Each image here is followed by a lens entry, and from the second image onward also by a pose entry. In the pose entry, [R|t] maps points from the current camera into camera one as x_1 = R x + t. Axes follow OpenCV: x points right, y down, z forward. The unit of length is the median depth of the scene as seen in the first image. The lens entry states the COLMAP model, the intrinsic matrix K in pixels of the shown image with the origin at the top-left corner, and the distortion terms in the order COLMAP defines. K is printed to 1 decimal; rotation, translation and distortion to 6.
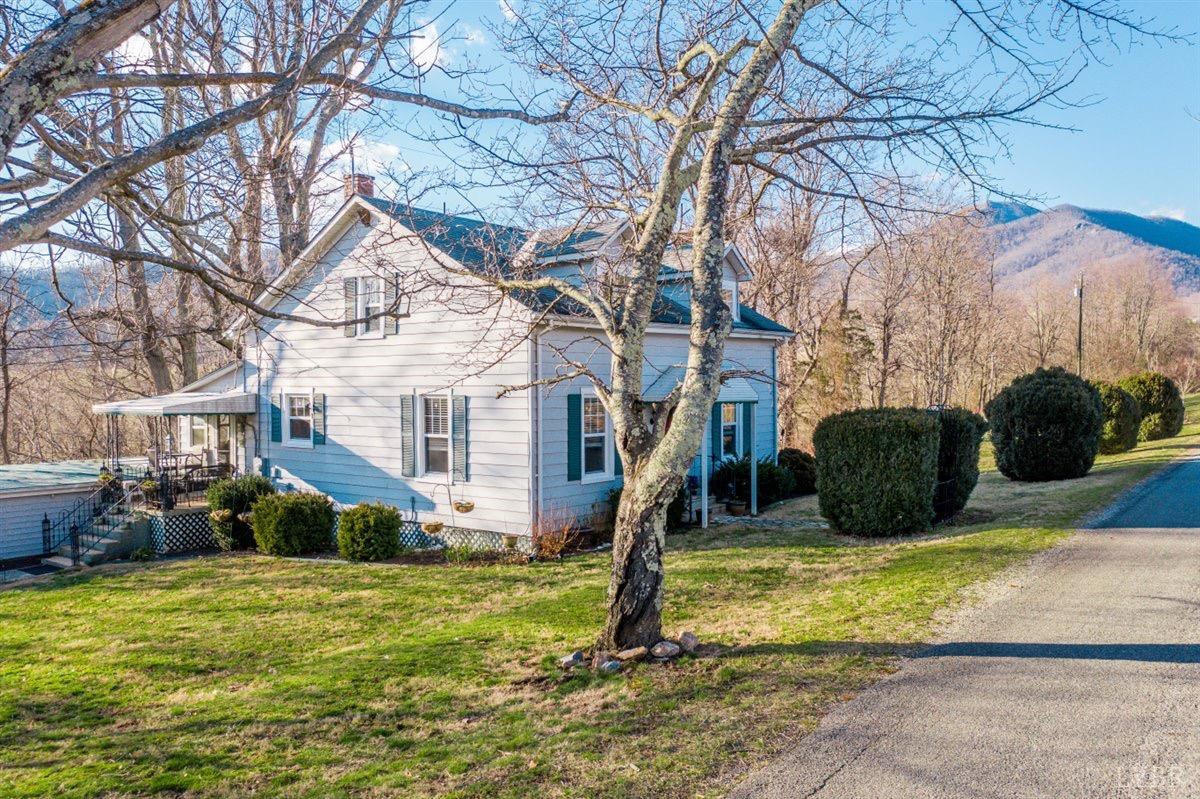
lens RADIAL K [[948.2, 0, 600.0], [0, 948.2, 399.5], [0, 0, 1]] dist [-0.013761, -0.006557]
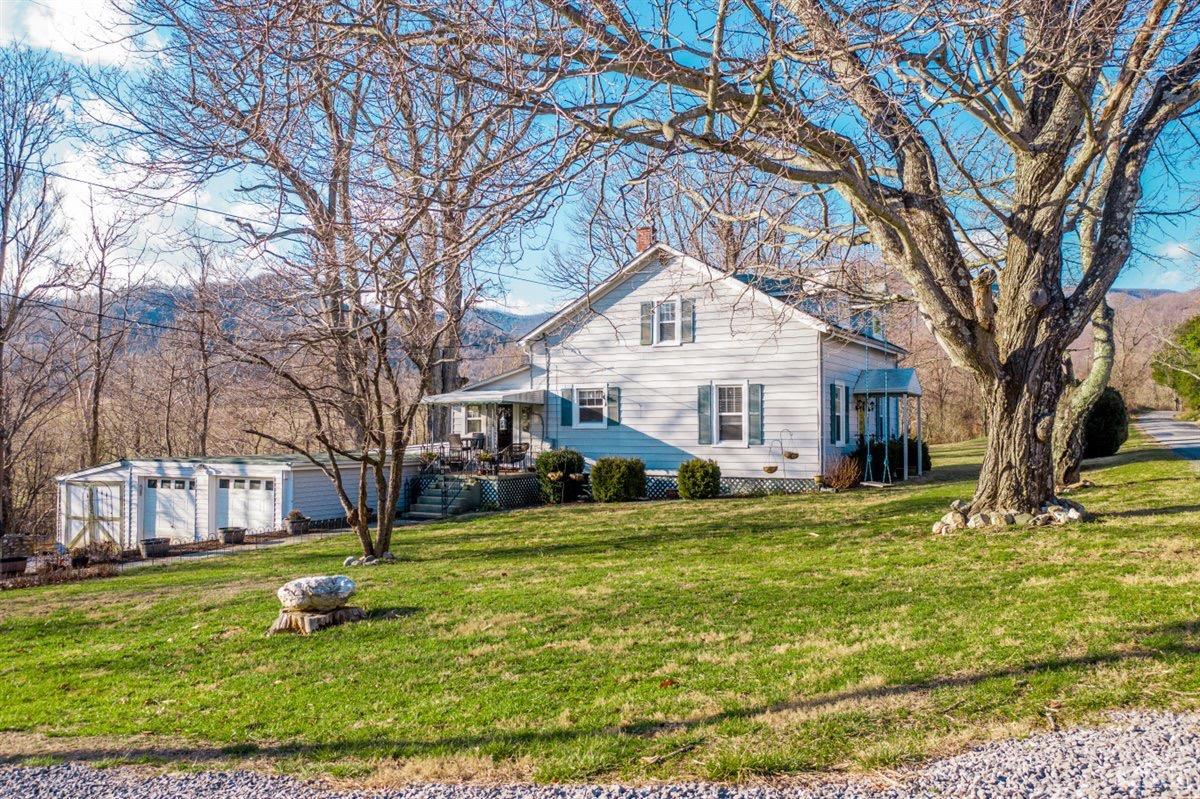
lens RADIAL K [[948.2, 0, 600.0], [0, 948.2, 399.5], [0, 0, 1]] dist [-0.013761, -0.006557]
pose [[0.989818, 0.007221, 0.142155, -0.535840], [0.000396, 0.998569, -0.053483, 0.087426], [-0.142338, 0.052995, 0.988398, -0.343142]]
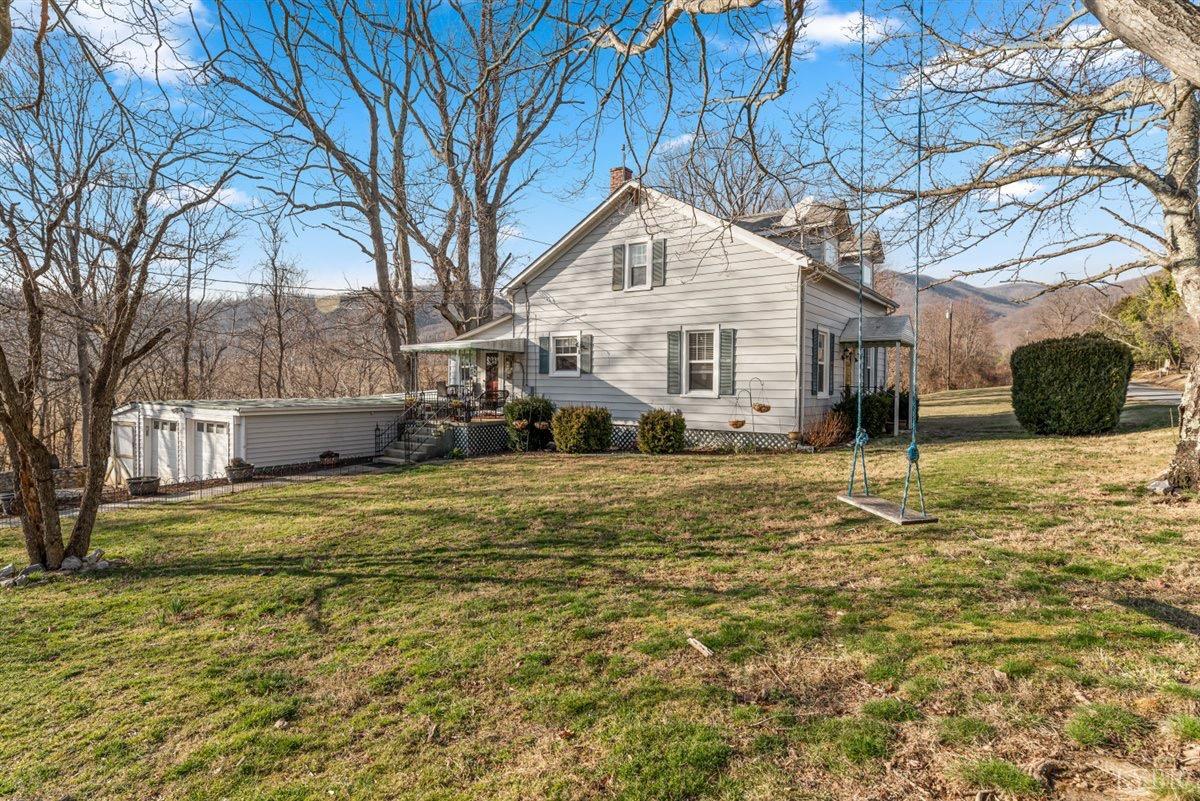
lens RADIAL K [[618.4, 0, 600.0], [0, 618.4, 400.5], [0, 0, 1]] dist [0.001801, -0.000111]
pose [[0.999465, 0.011949, 0.030449, -0.320509], [-0.012215, 0.999889, 0.008547, 0.082068], [-0.030344, -0.008915, 0.999500, 0.144507]]
